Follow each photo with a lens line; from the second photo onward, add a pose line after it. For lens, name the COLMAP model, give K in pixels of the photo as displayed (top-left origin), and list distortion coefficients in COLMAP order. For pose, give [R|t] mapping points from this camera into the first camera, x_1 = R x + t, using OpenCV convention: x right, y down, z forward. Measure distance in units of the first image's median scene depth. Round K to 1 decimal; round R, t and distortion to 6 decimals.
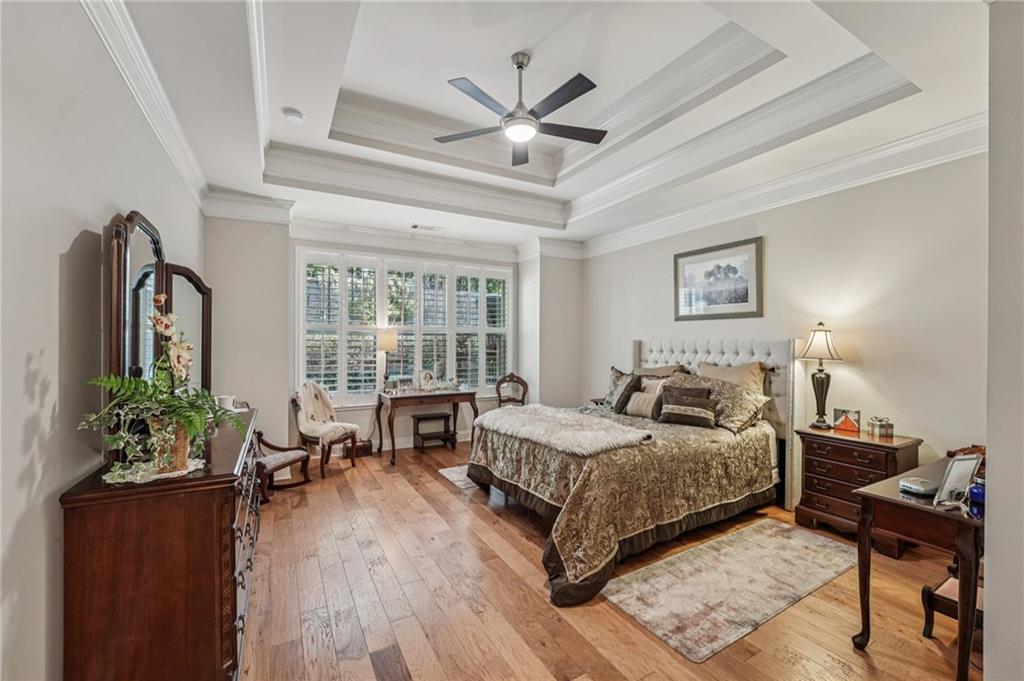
lens RADIAL K [[418.5, 0, 510.5], [0, 418.5, 341.6], [0, 0, 1]] dist [-0.013148, 0.000918]
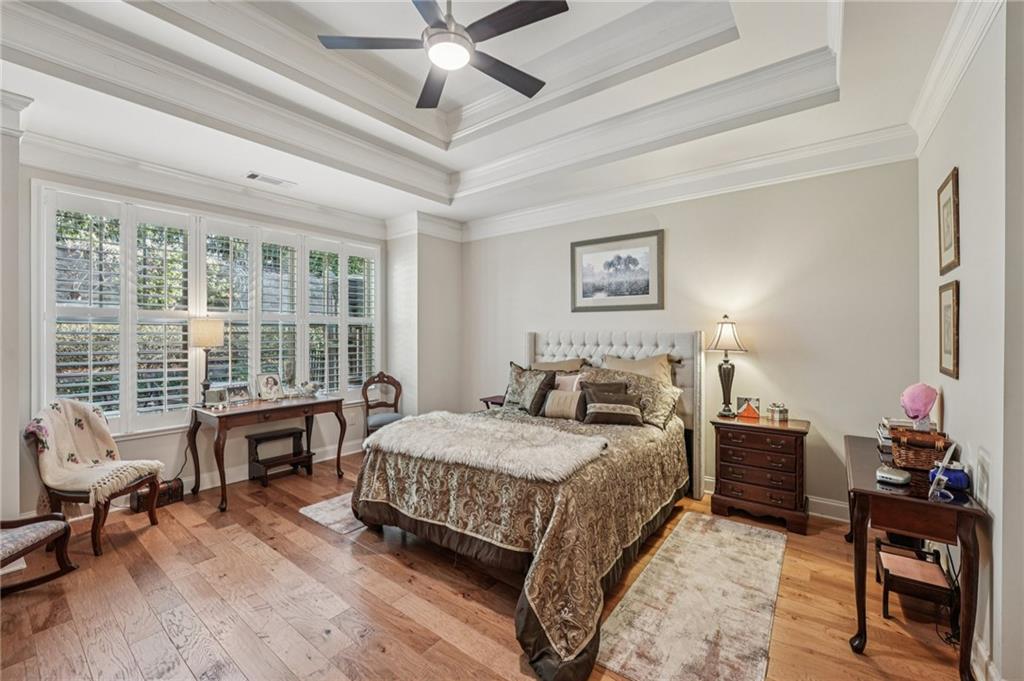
lens RADIAL K [[418.5, 0, 512.0], [0, 418.5, 335.5], [0, 0, 1]] dist [-0.013148, 0.000918]
pose [[0.919505, -0.003967, 0.393058, -0.132578], [0.002519, 0.999988, 0.004199, -0.000719], [-0.393070, -0.002871, 0.919504, 0.212338]]
